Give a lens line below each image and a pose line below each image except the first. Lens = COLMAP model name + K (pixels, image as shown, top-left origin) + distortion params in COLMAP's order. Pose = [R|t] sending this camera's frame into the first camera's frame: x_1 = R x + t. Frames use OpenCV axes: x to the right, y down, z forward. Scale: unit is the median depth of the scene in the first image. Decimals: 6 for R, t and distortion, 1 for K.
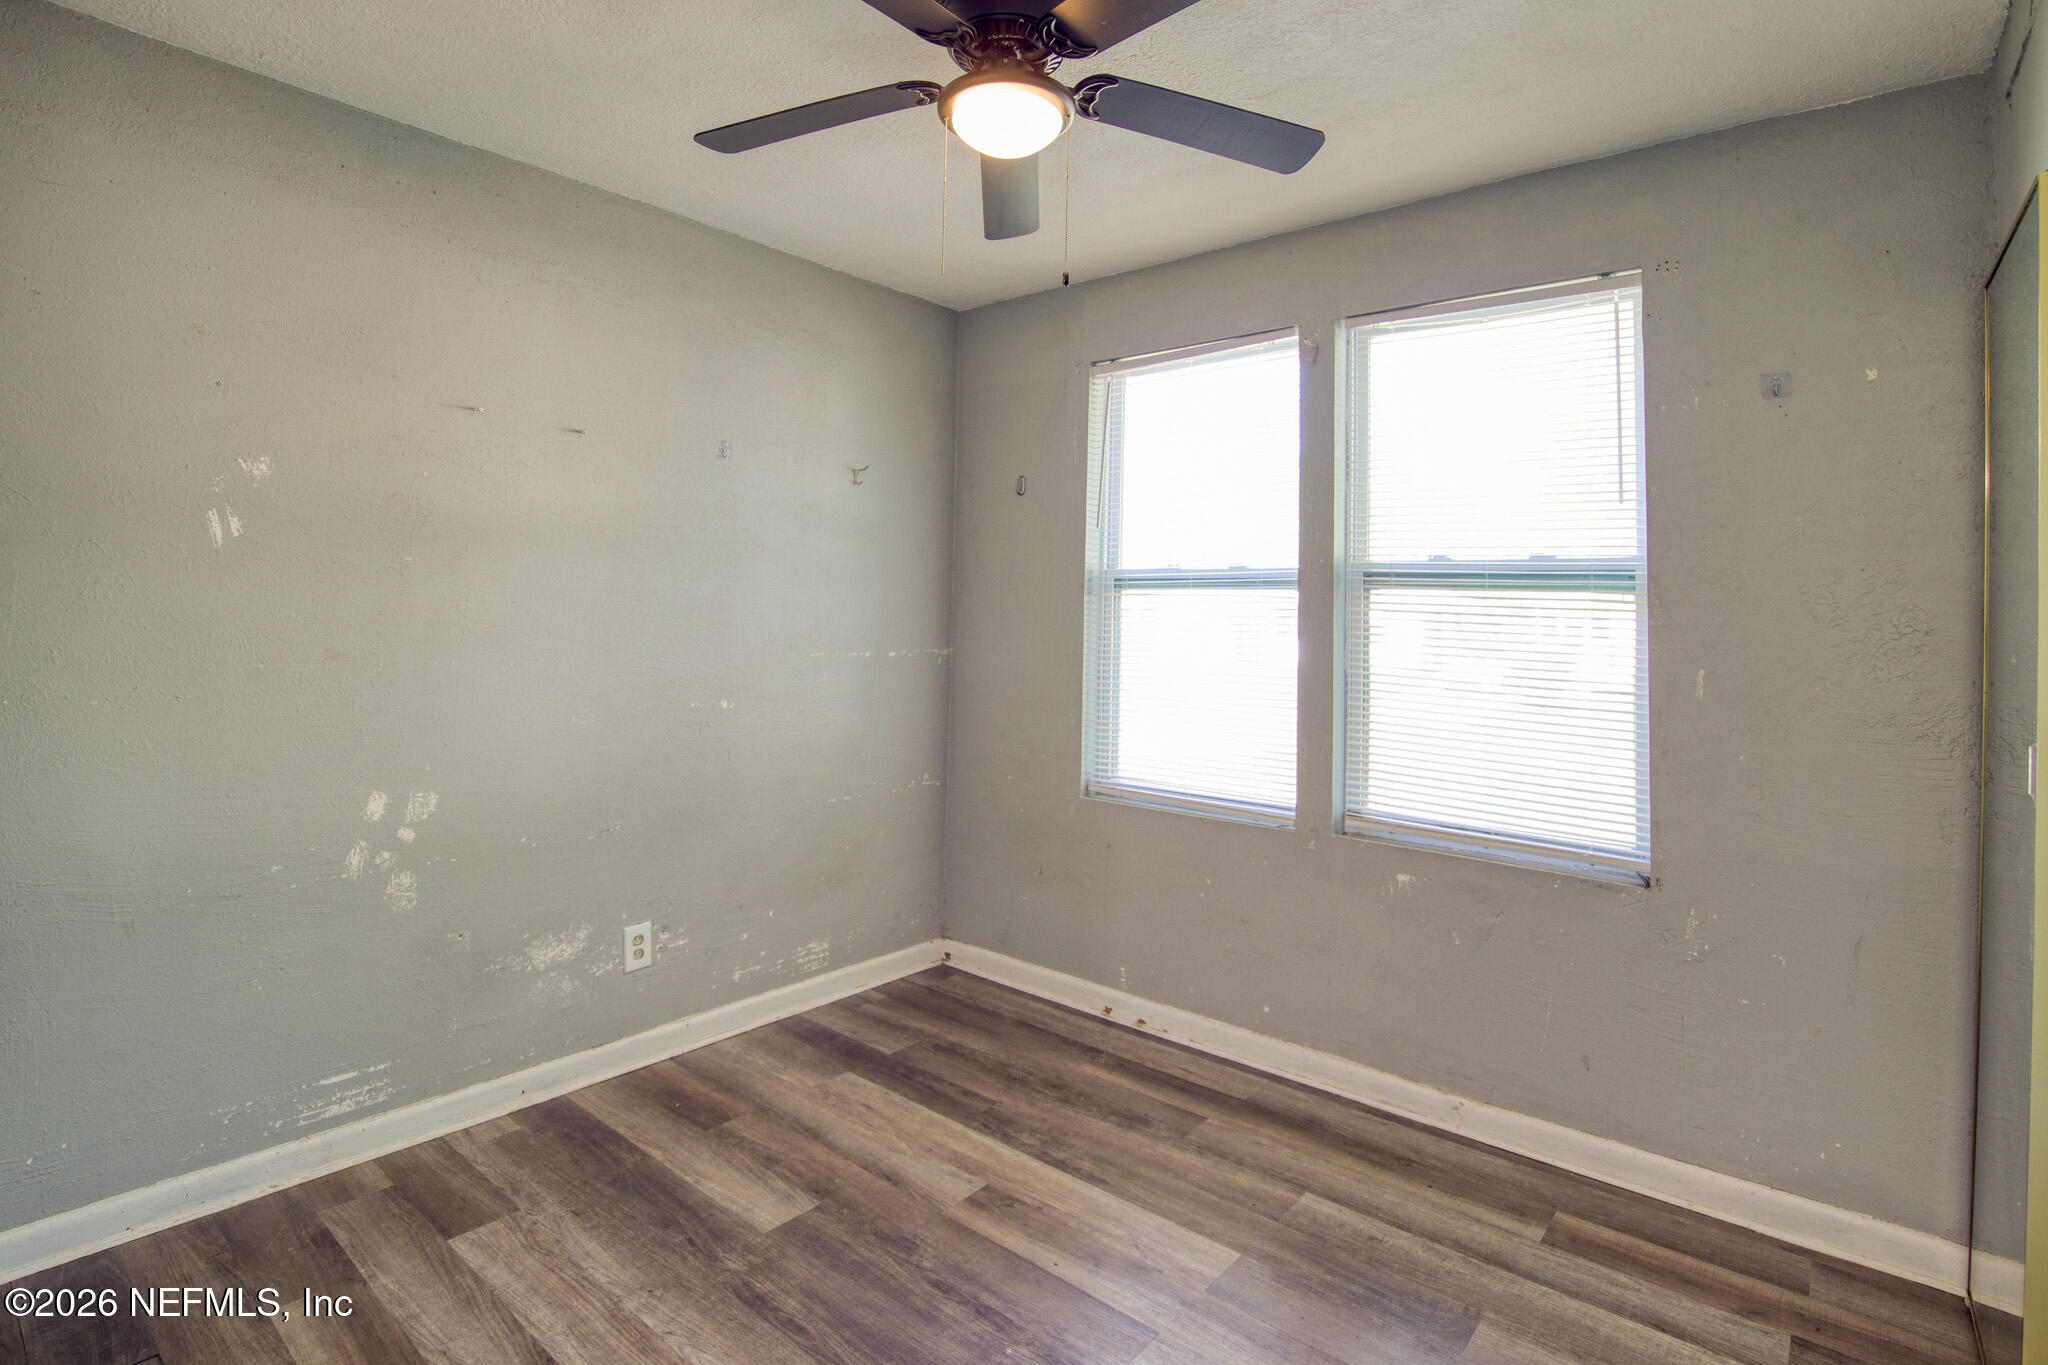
lens RADIAL K [[1004.3, 0, 1030.6], [0, 1004.3, 590.9], [0, 0, 1]] dist [-0.021213, -0.000095]
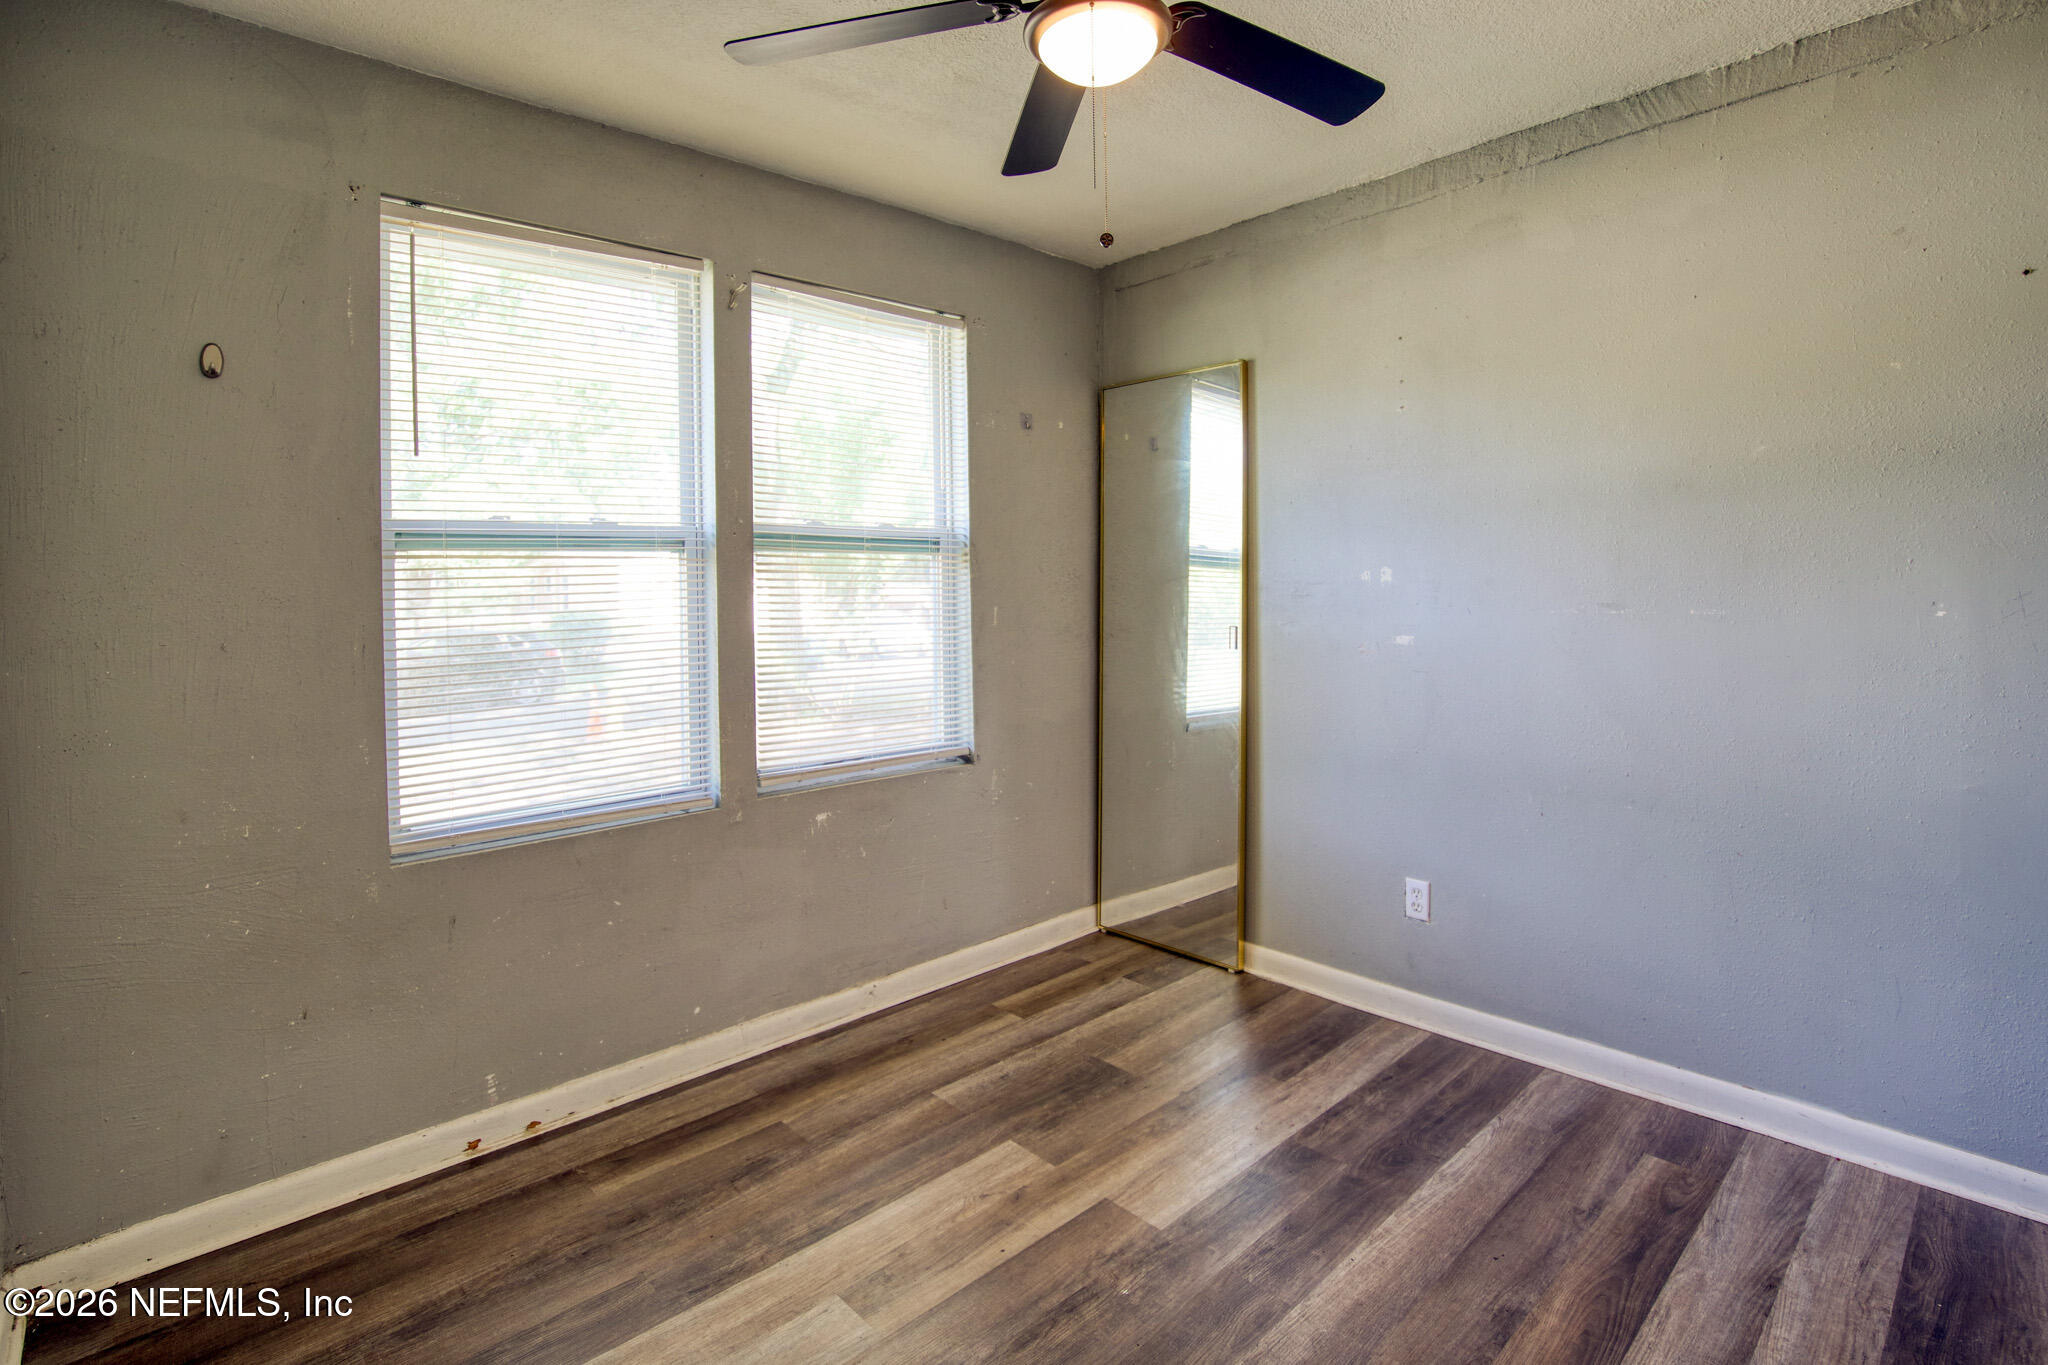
lens RADIAL K [[1003.3, 0, 1025.8], [0, 1003.3, 613.1], [0, 0, 1]] dist [-0.029331, 0.000443]
pose [[0.121050, -0.055602, 0.991088, -0.703797], [-0.001656, 0.998417, 0.056216, 0.004569], [-0.992645, -0.008446, 0.120767, 0.685419]]
